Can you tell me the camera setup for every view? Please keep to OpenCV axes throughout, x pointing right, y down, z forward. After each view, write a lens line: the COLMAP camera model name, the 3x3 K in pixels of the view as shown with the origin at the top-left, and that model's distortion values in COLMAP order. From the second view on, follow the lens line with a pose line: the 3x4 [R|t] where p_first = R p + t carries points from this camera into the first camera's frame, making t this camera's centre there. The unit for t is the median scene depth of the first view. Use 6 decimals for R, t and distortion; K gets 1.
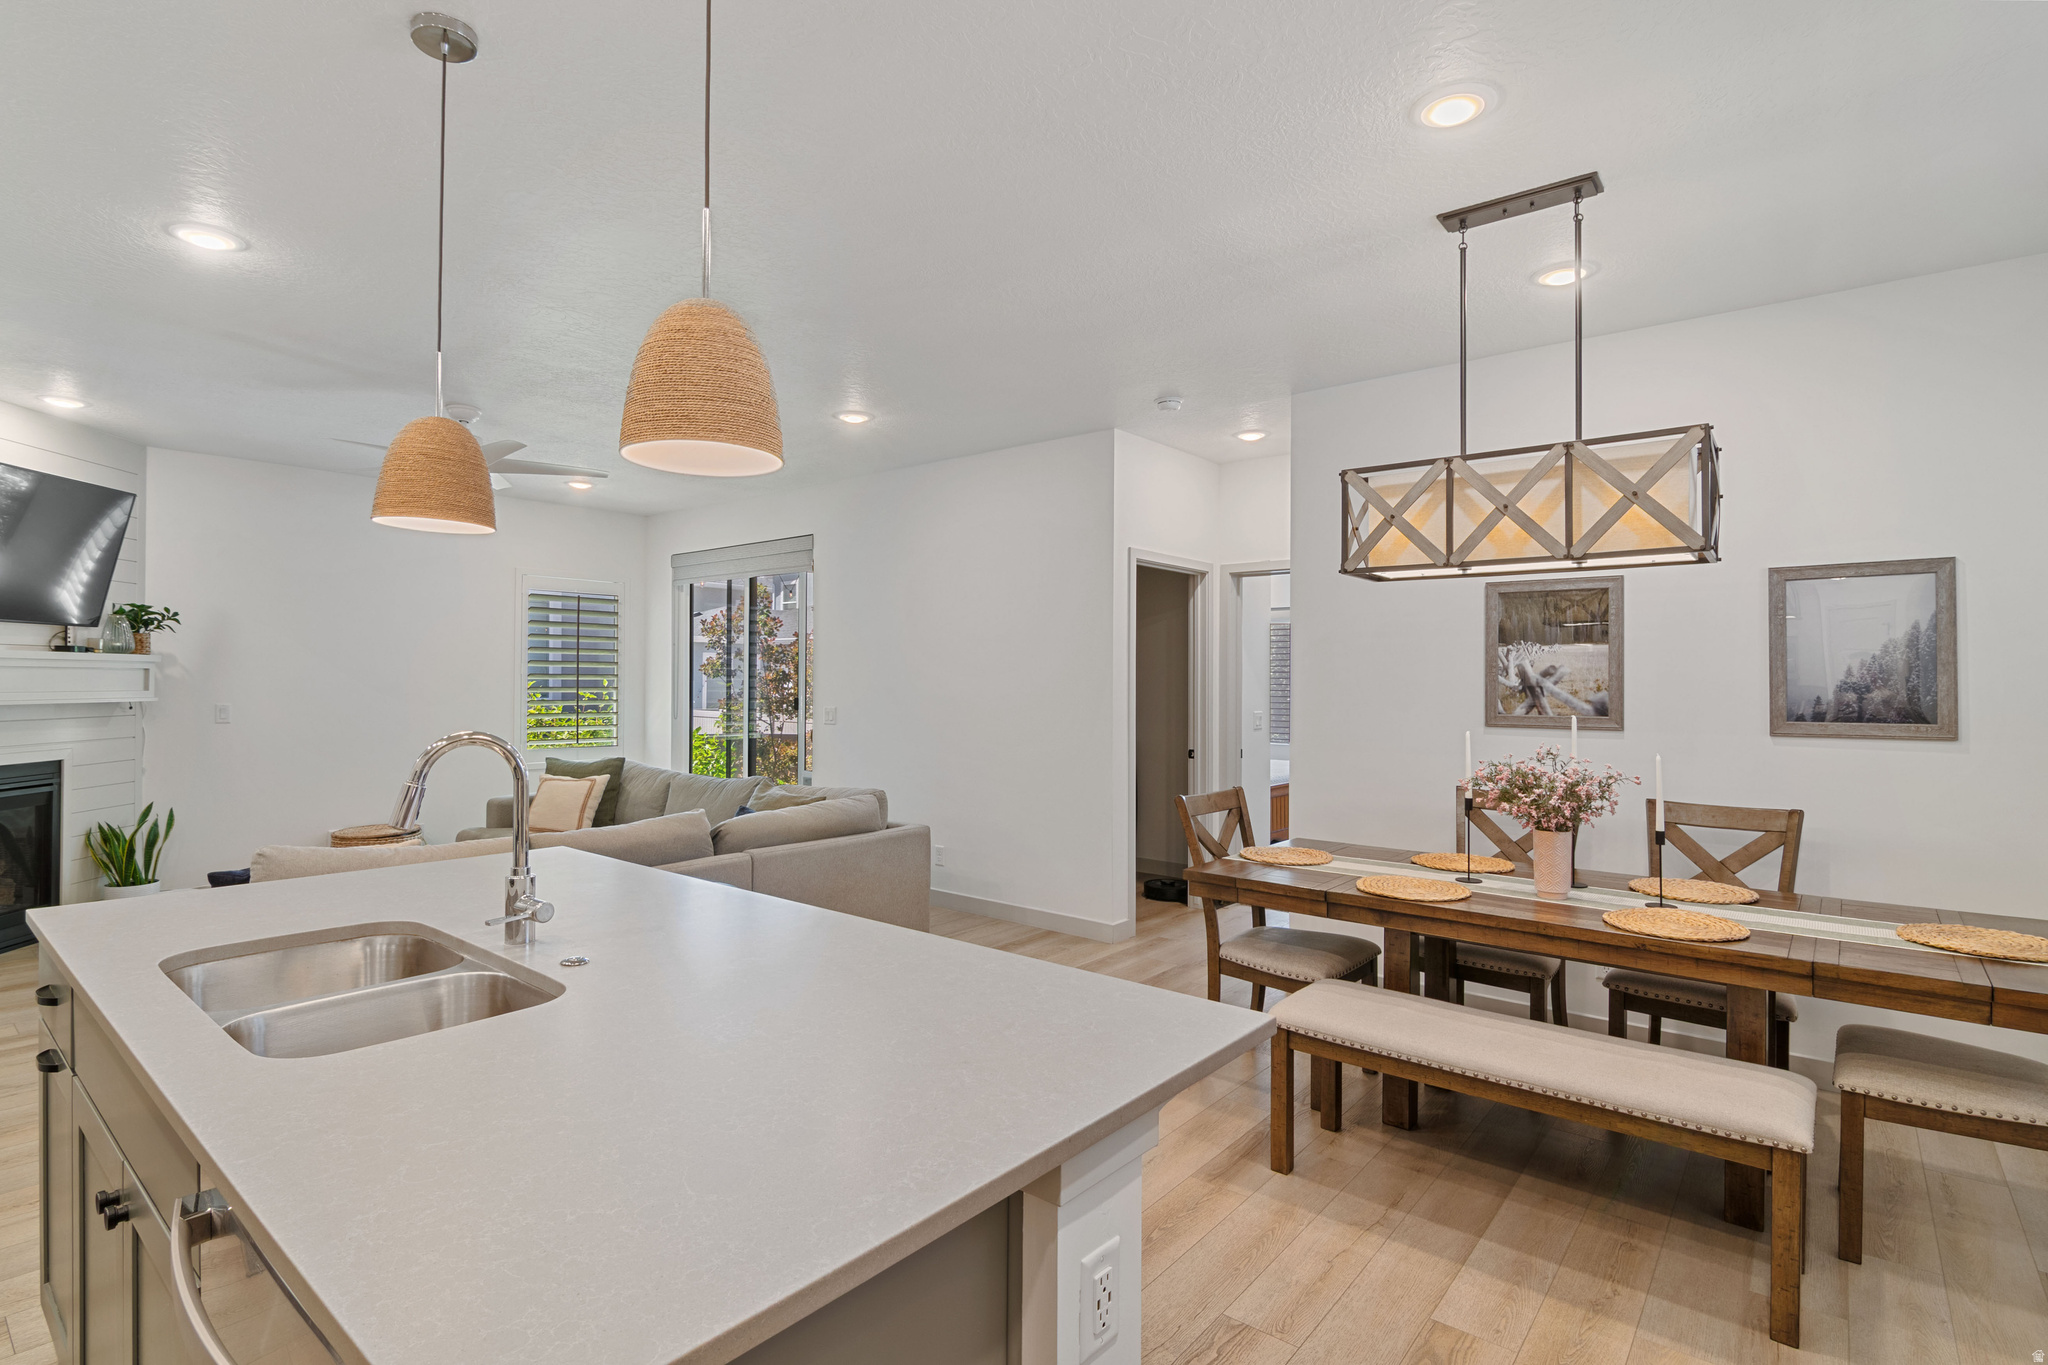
lens RADIAL K [[987.2, 0, 1015.3], [0, 987.2, 674.9], [0, 0, 1]] dist [0.001307, -0.011616]
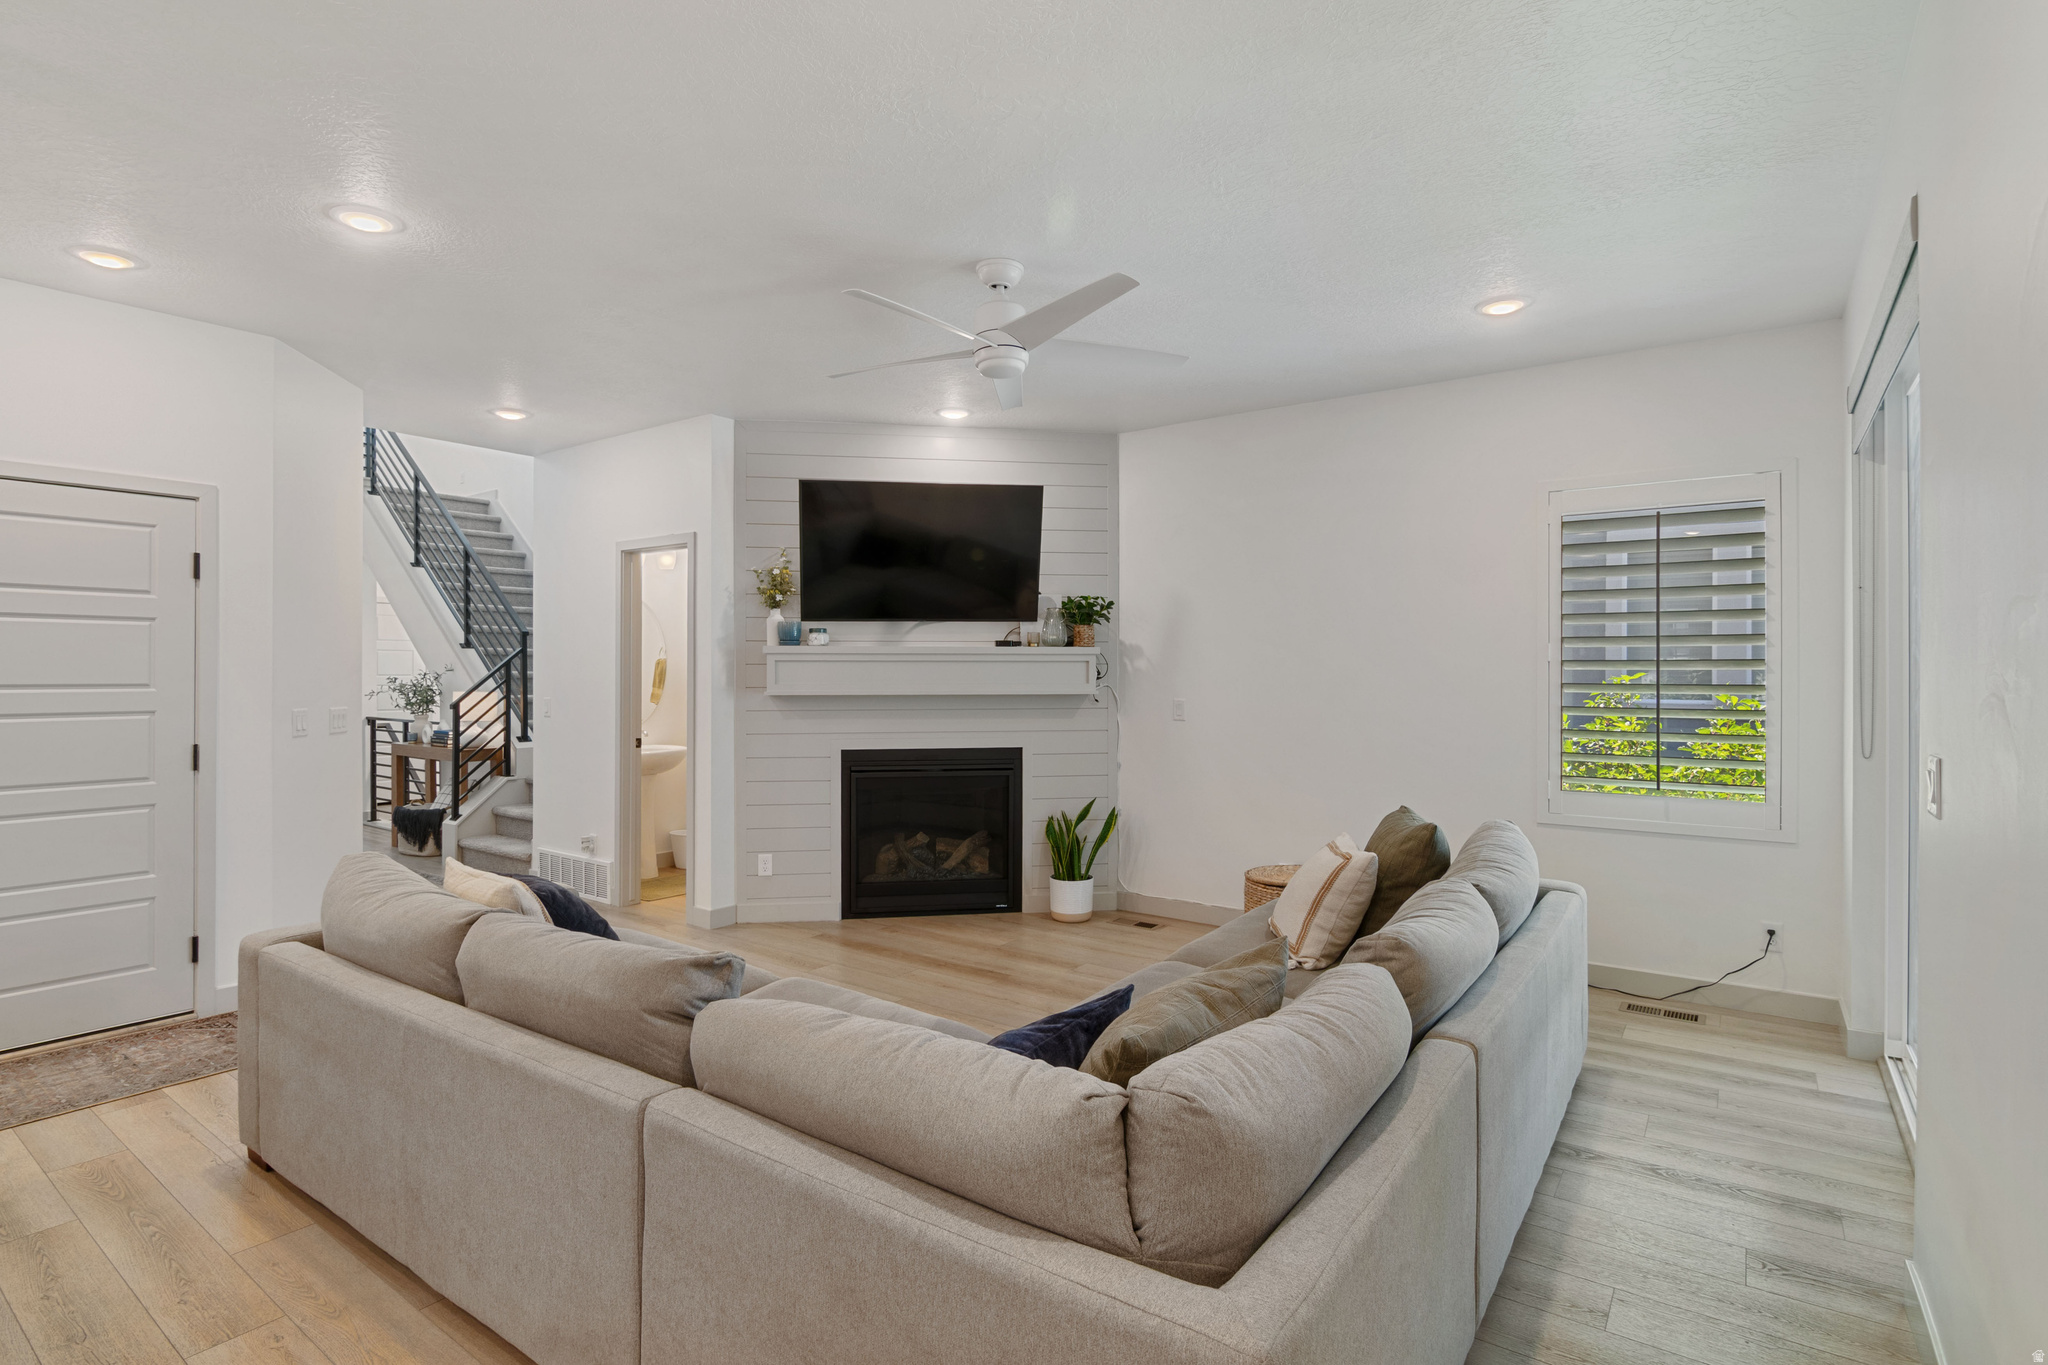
lens RADIAL K [[1000.9, 0, 992.7], [0, 1000.9, 672.4], [0, 0, 1]] dist [-0.000094, -0.000316]
pose [[0.042826, -0.003987, -0.999075, 0.113915], [0.005836, 0.999976, -0.003741, 0.008270], [0.999066, -0.005670, 0.042848, 0.896016]]
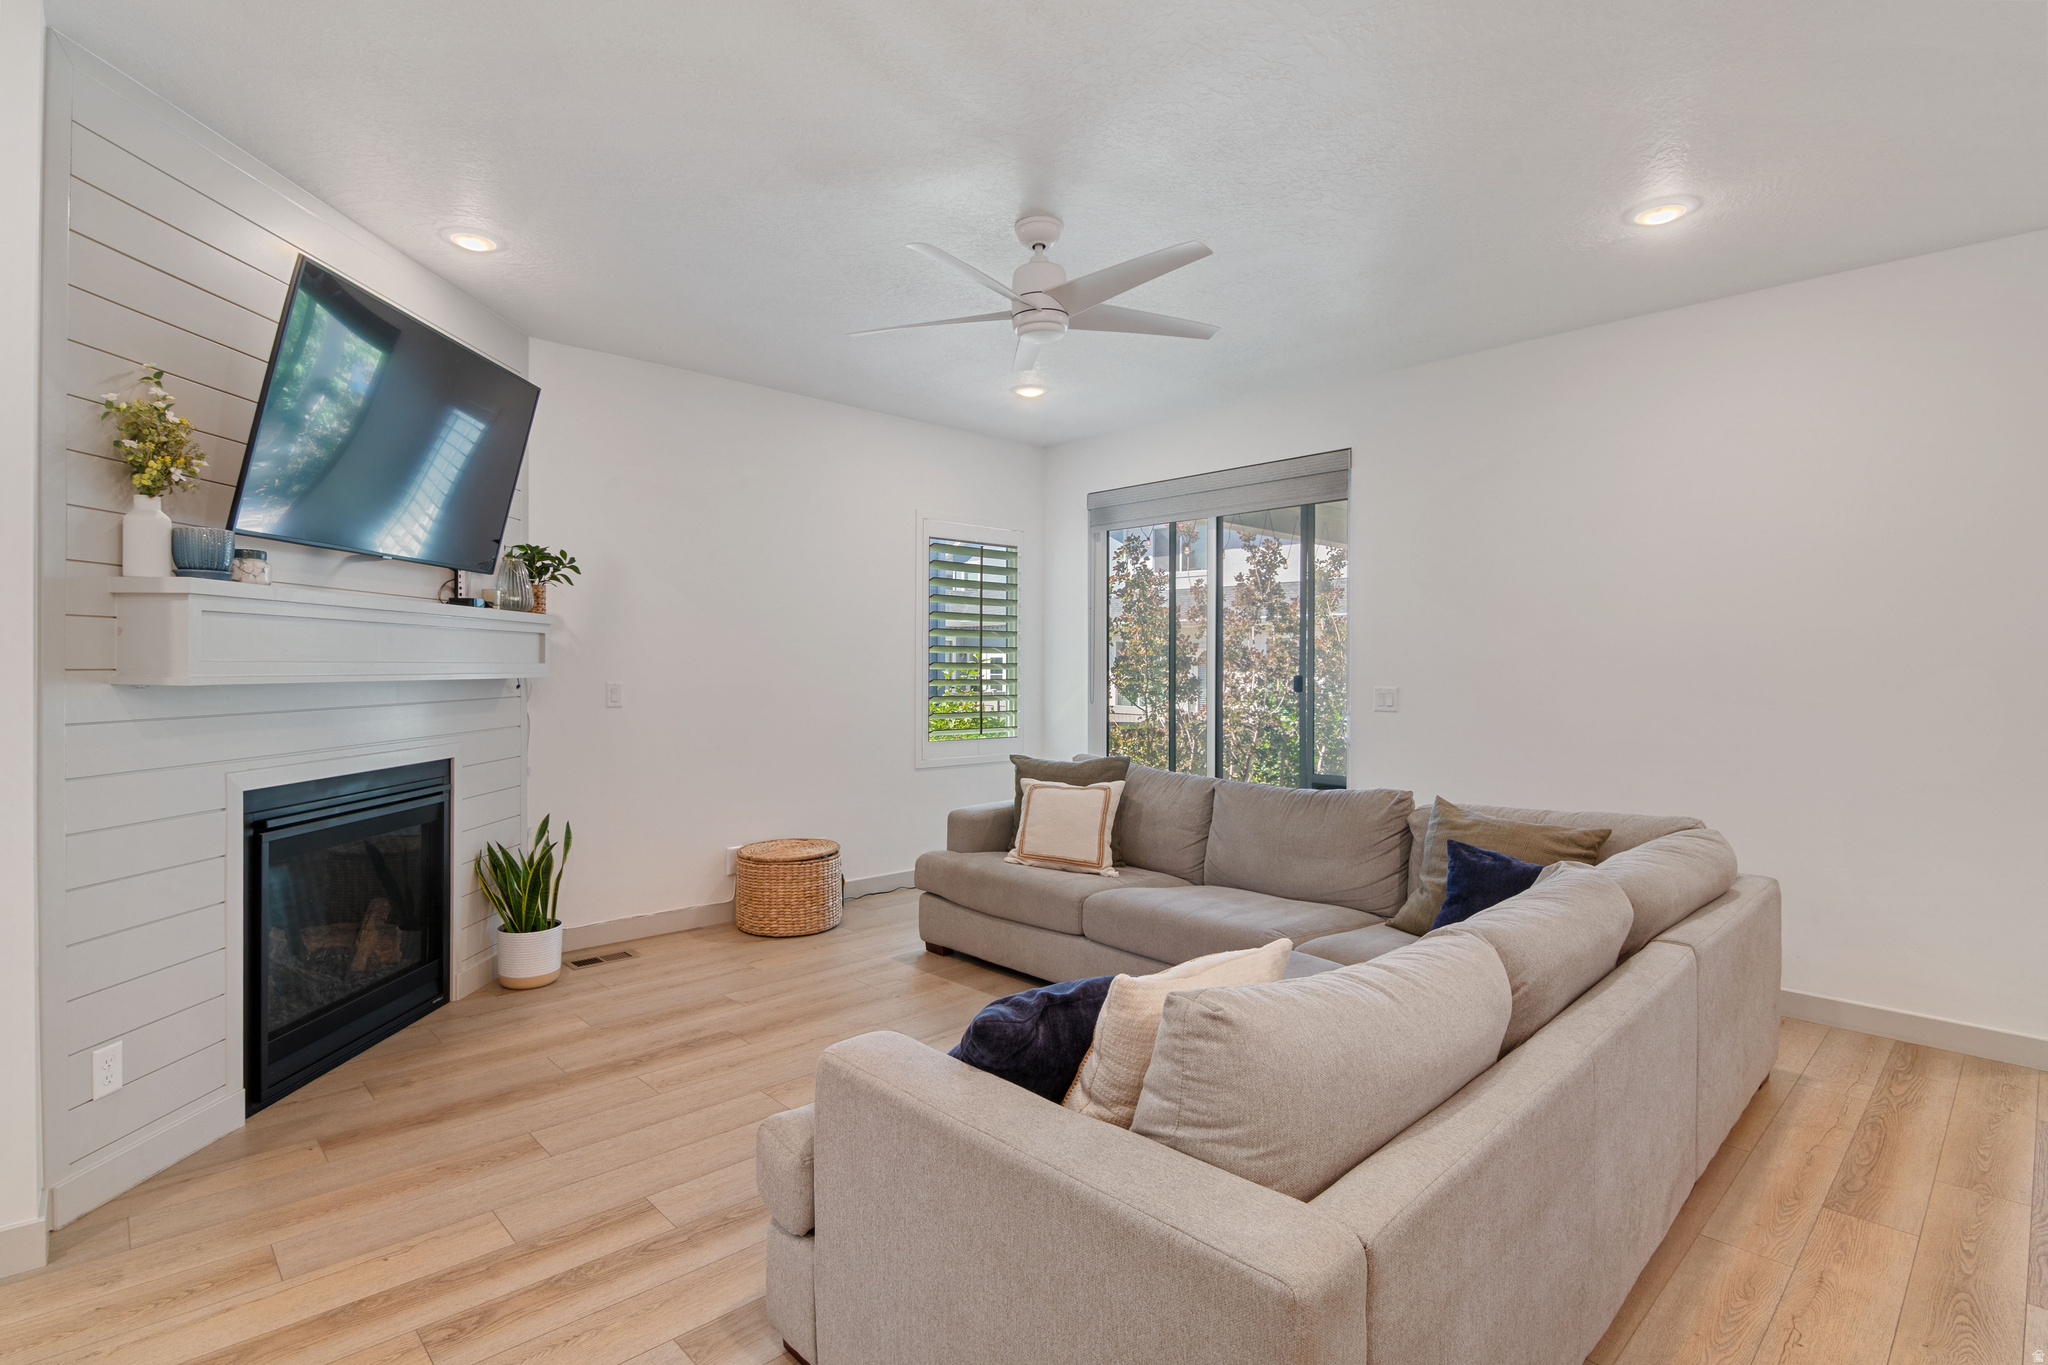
lens RADIAL K [[996.1, 0, 1021.7], [0, 996.1, 678.4], [0, 0, 1]] dist [-0.006780, -0.001302]
pose [[0.992117, -0.000582, -0.125314, -0.452352], [0.002776, 0.999846, 0.017331, 0.016009], [0.125284, -0.017542, 0.991966, 0.316909]]
